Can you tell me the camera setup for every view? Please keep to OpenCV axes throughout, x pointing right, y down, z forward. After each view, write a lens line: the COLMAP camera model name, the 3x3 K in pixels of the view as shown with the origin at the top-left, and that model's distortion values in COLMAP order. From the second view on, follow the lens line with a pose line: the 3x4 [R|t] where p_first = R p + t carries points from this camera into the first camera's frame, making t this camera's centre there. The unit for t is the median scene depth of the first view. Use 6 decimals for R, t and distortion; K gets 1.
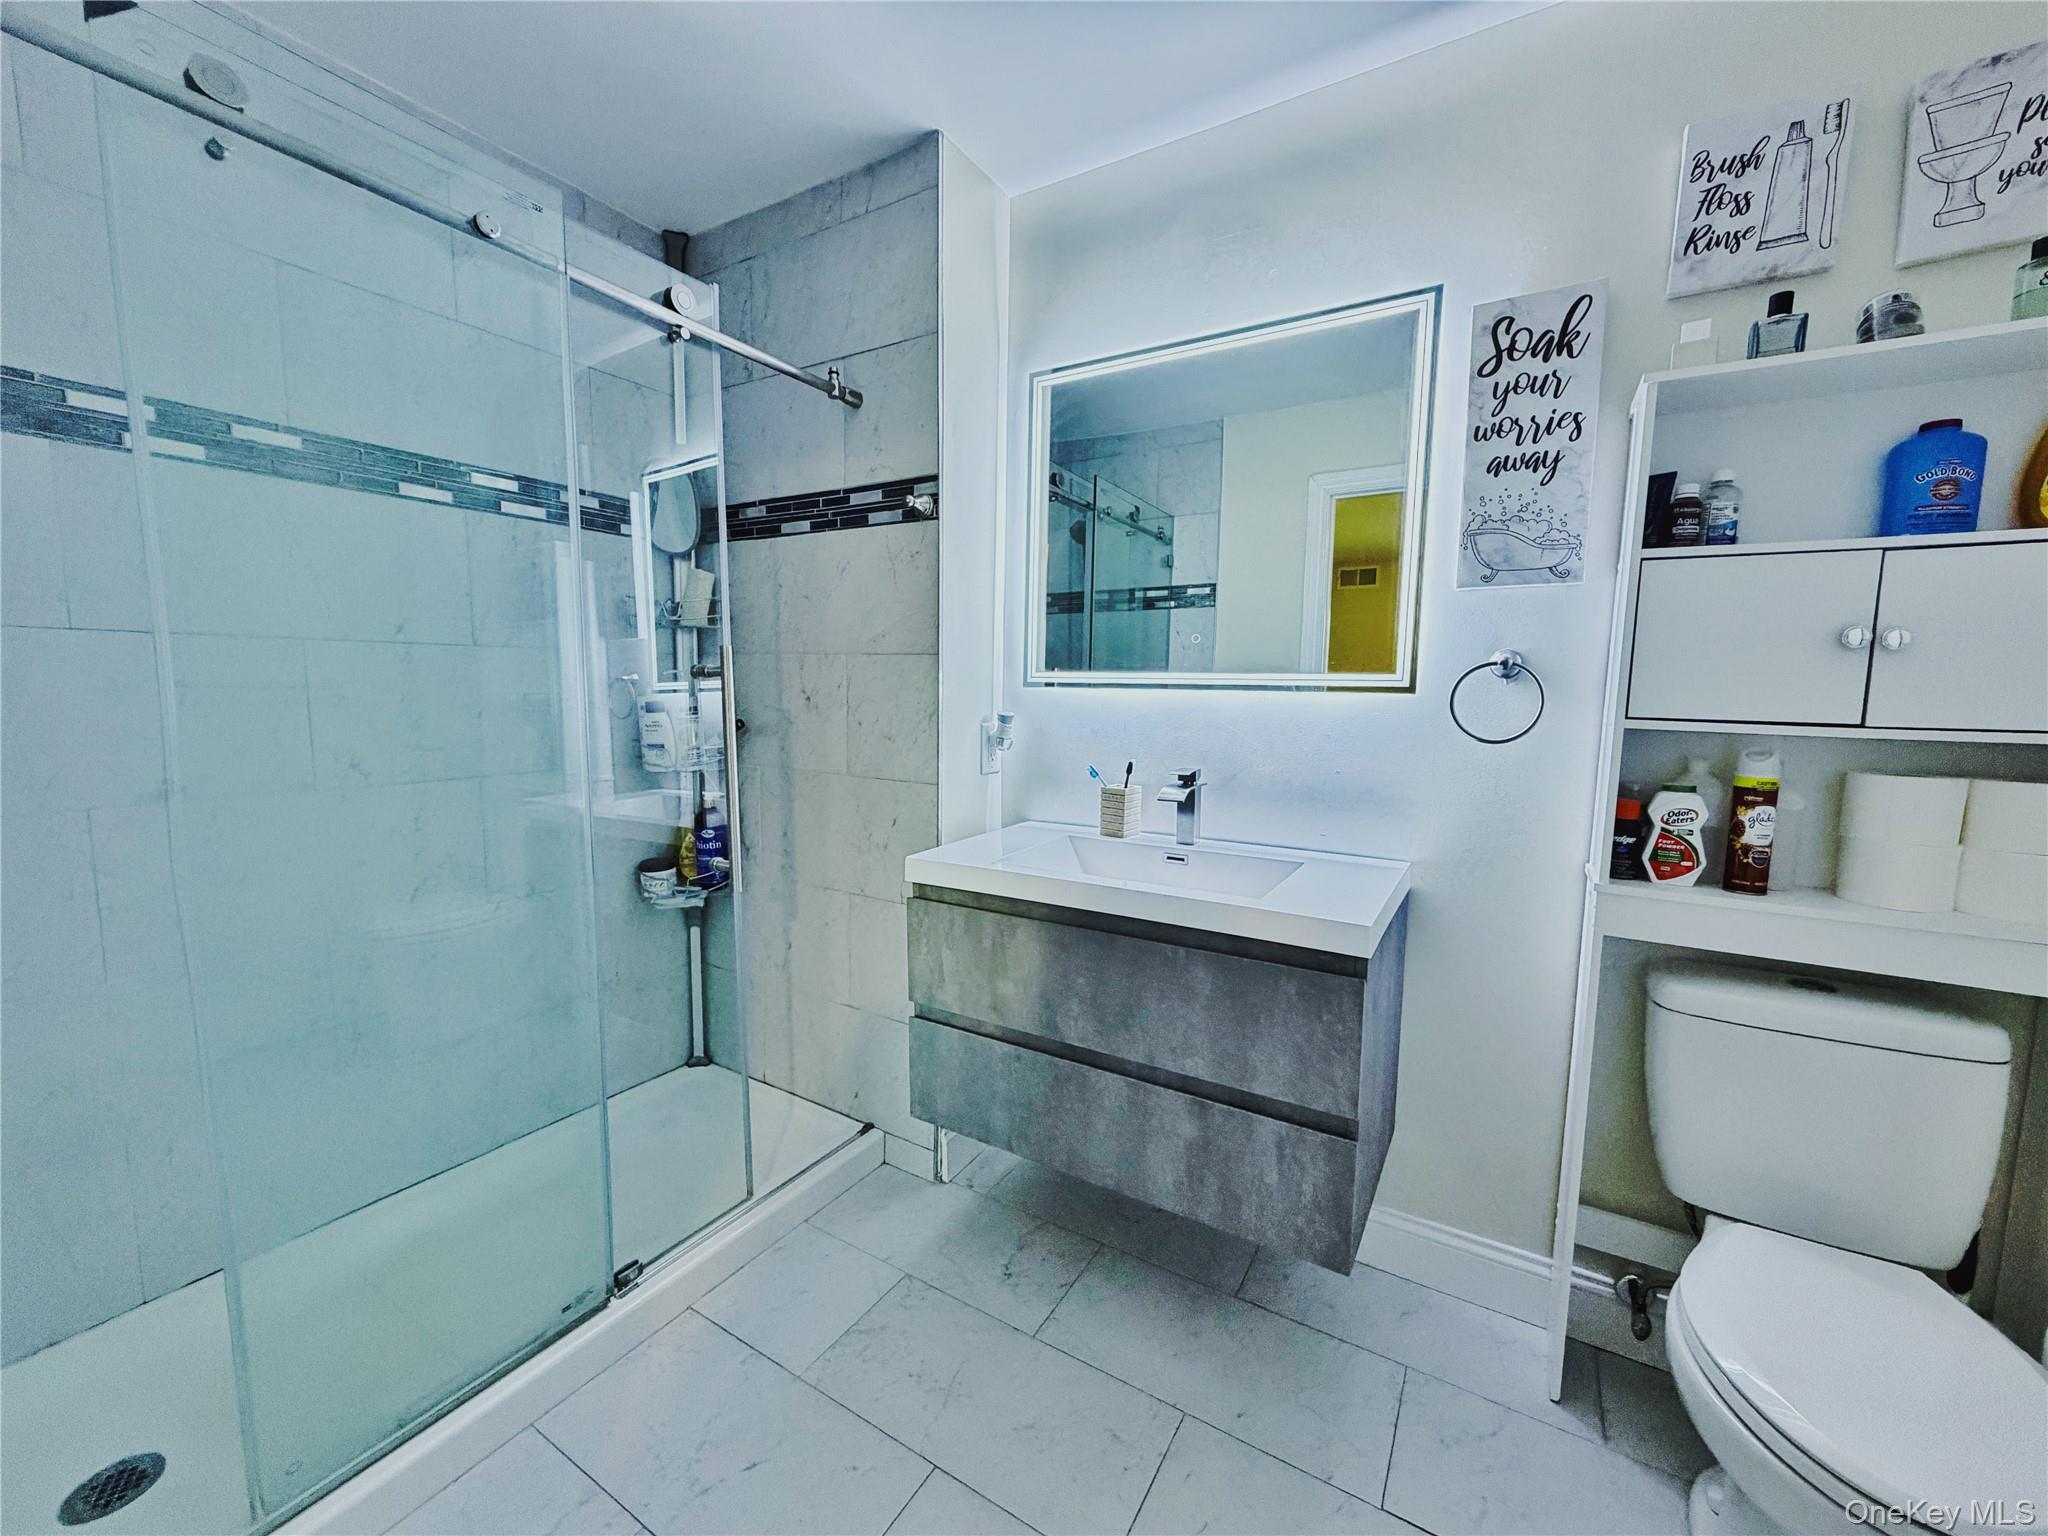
lens RADIAL K [[813.2, 0, 1027.1], [0, 813.2, 773.9], [0, 0, 1]] dist [-0.000591, 0.000064]
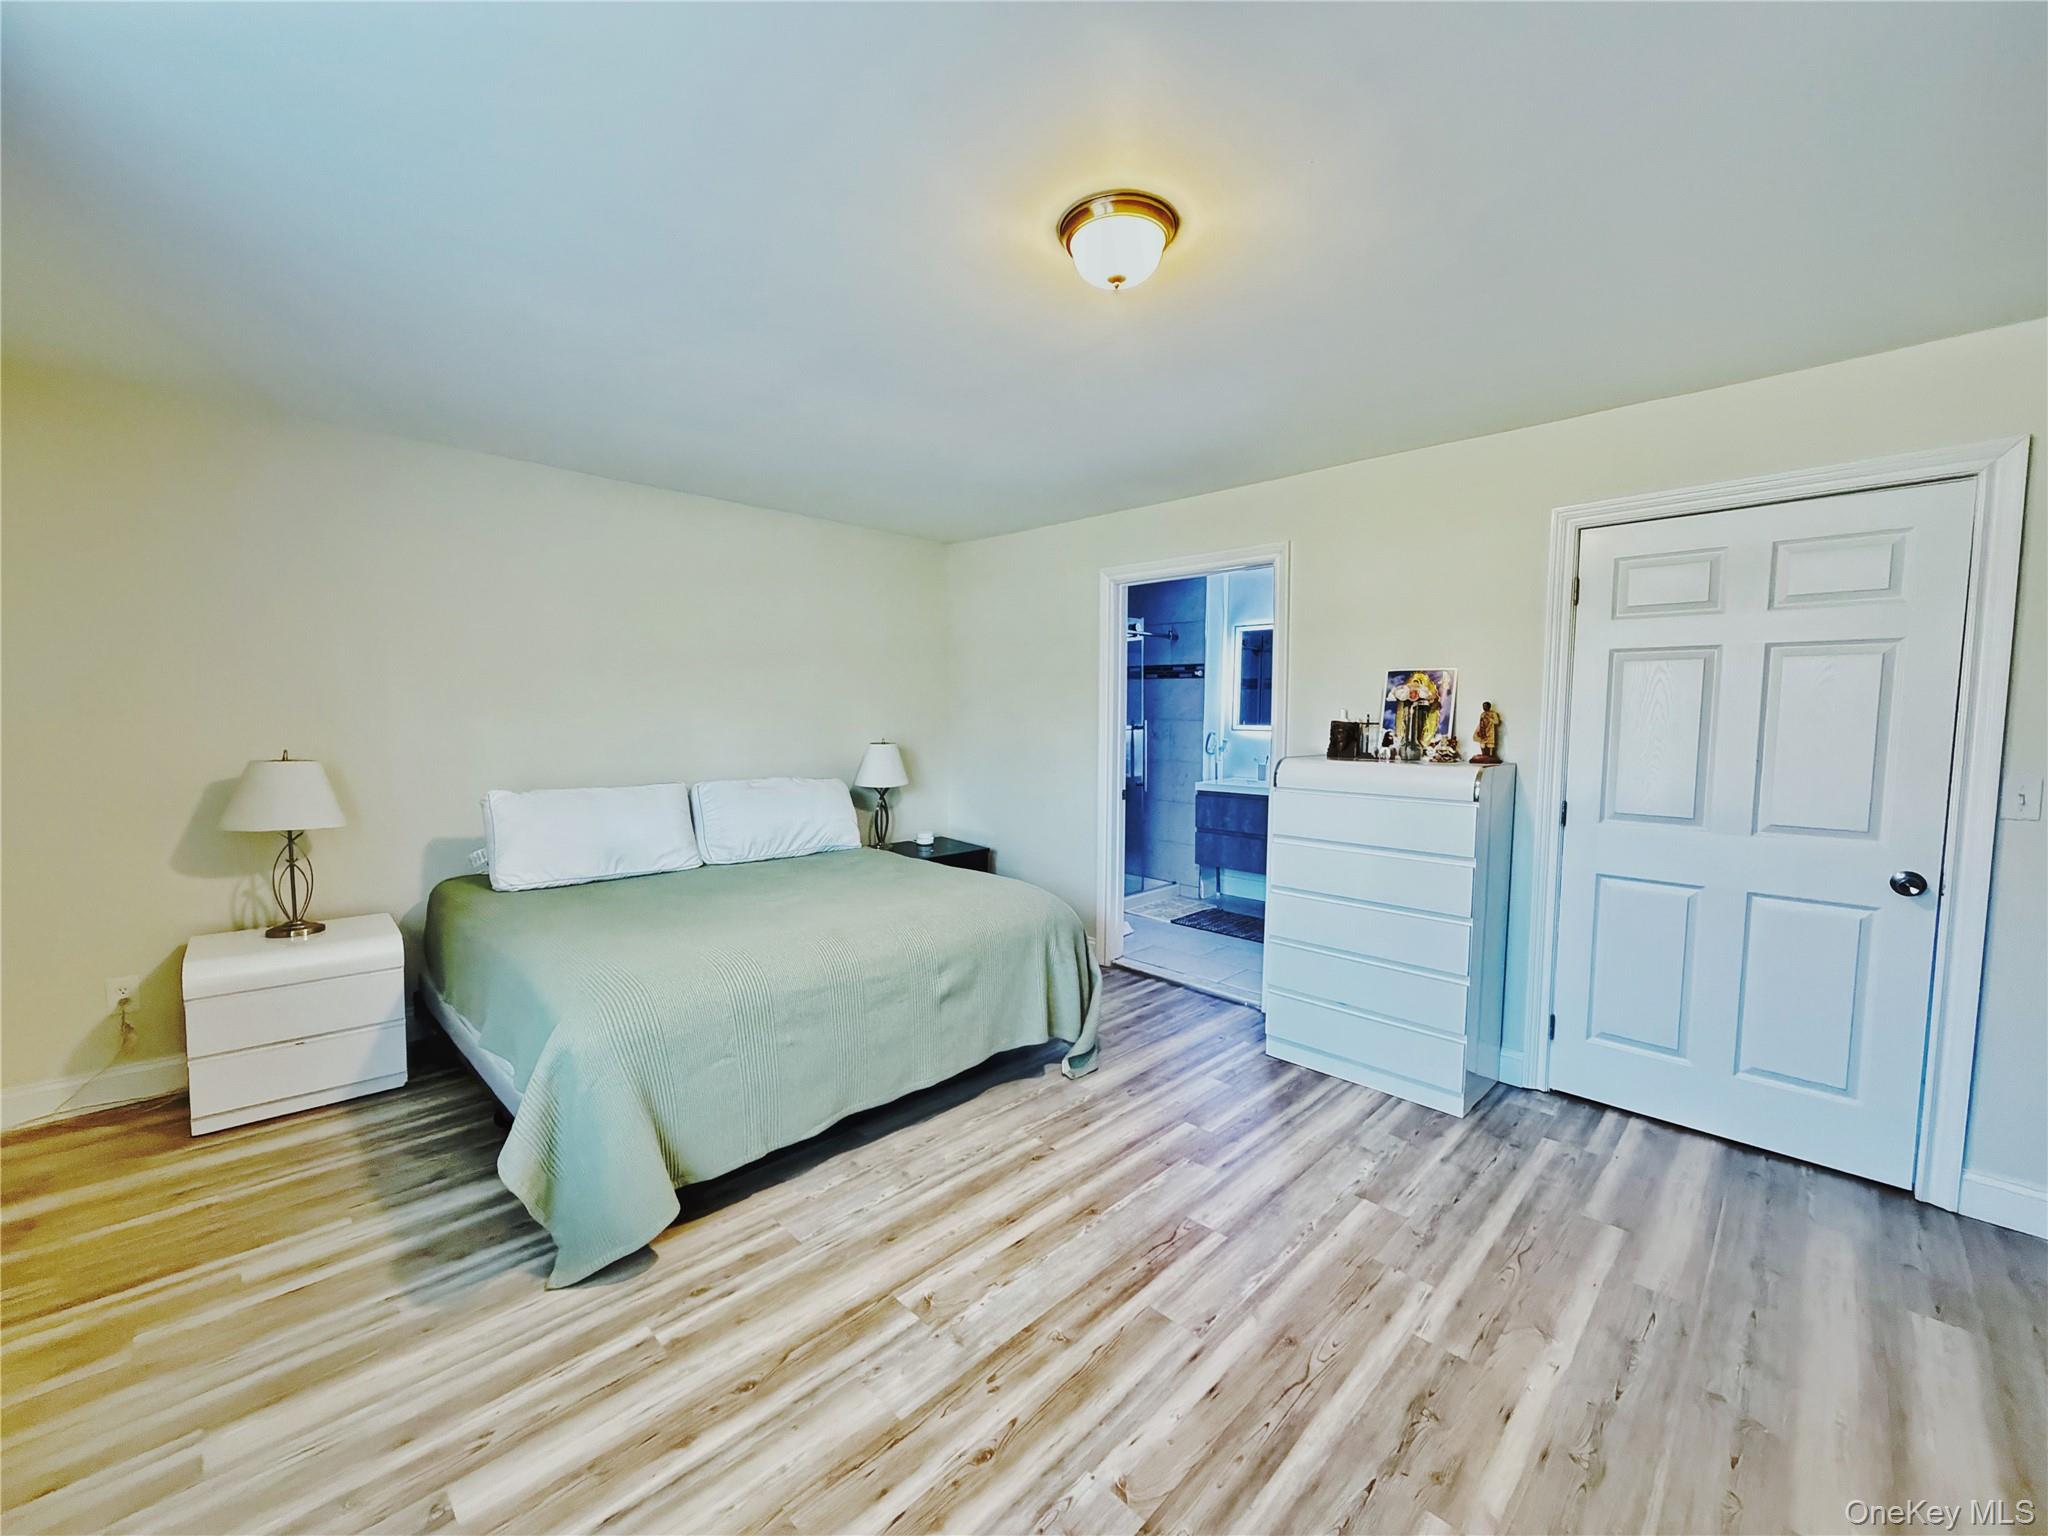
lens RADIAL K [[813.2, 0, 1022.7], [0, 813.2, 755.8], [0, 0, 1]] dist [-0.000591, 0.000064]
pose [[0.970209, 0.008108, -0.242136, -0.025259], [-0.016669, 0.999305, -0.033332, 0.102576], [0.241697, 0.036375, 0.969670, -2.173639]]
